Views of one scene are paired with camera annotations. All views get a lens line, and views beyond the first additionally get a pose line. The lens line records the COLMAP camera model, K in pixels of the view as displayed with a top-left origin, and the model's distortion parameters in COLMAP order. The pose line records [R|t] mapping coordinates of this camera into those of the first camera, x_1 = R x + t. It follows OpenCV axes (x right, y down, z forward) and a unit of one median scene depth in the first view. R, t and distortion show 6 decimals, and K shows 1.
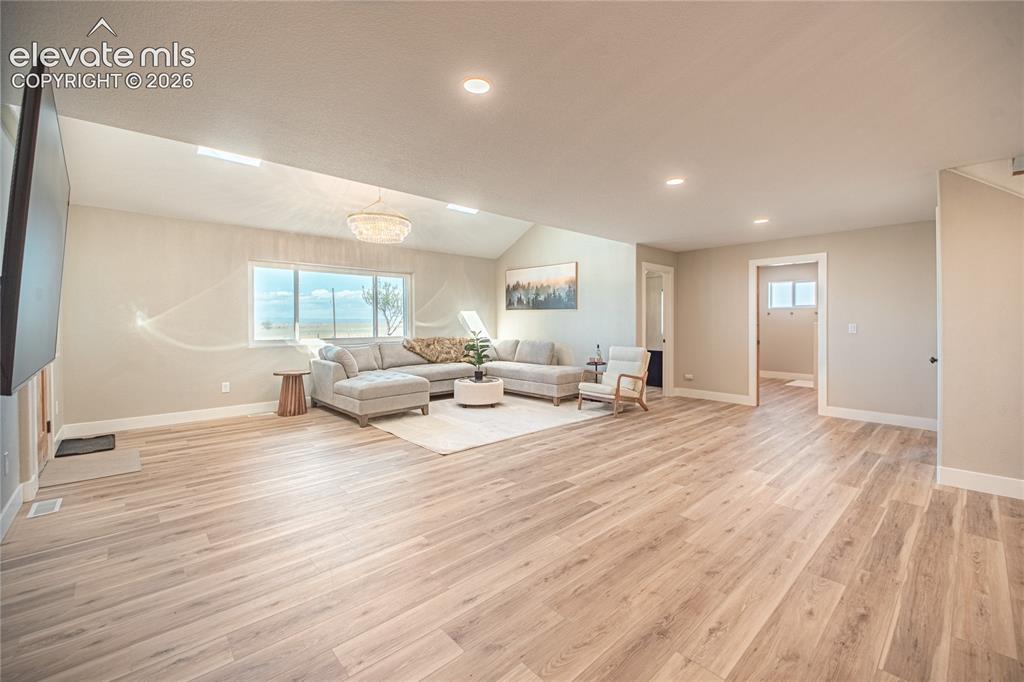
lens RADIAL K [[416.5, 0, 517.7], [0, 416.5, 325.1], [0, 0, 1]] dist [-0.004967, -0.001288]
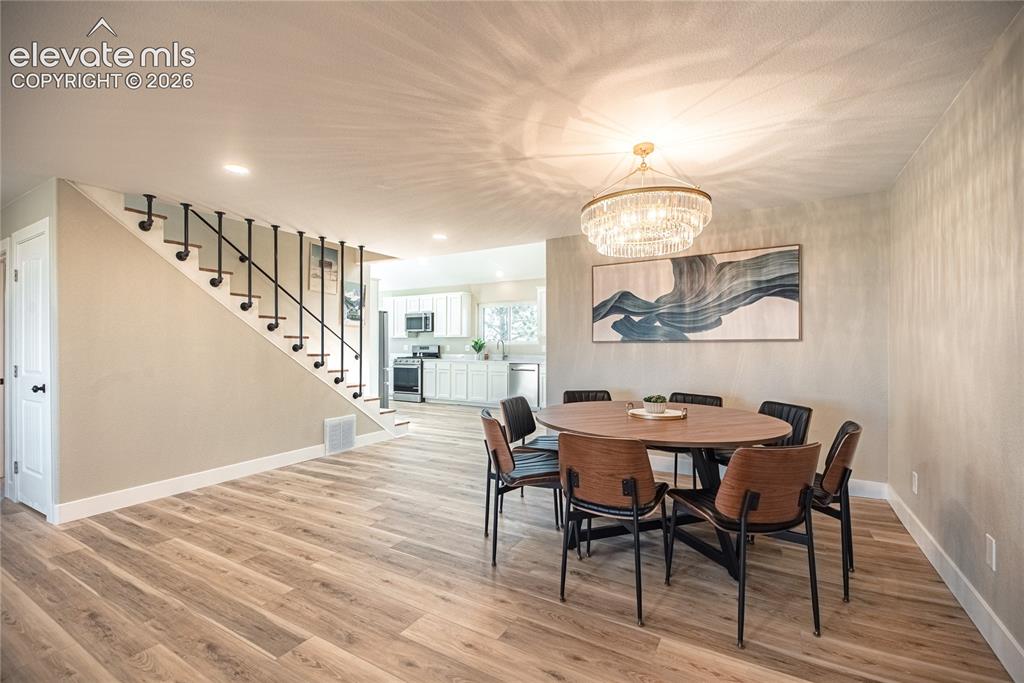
lens RADIAL K [[451.5, 0, 513.1], [0, 451.5, 342.5], [0, 0, 1]] dist [-0.002011, -0.000184]
pose [[-0.285533, 0.006696, 0.958346, -0.137434], [0.002778, 0.999977, -0.006159, -0.002992], [-0.958365, 0.000904, -0.285545, 0.213037]]
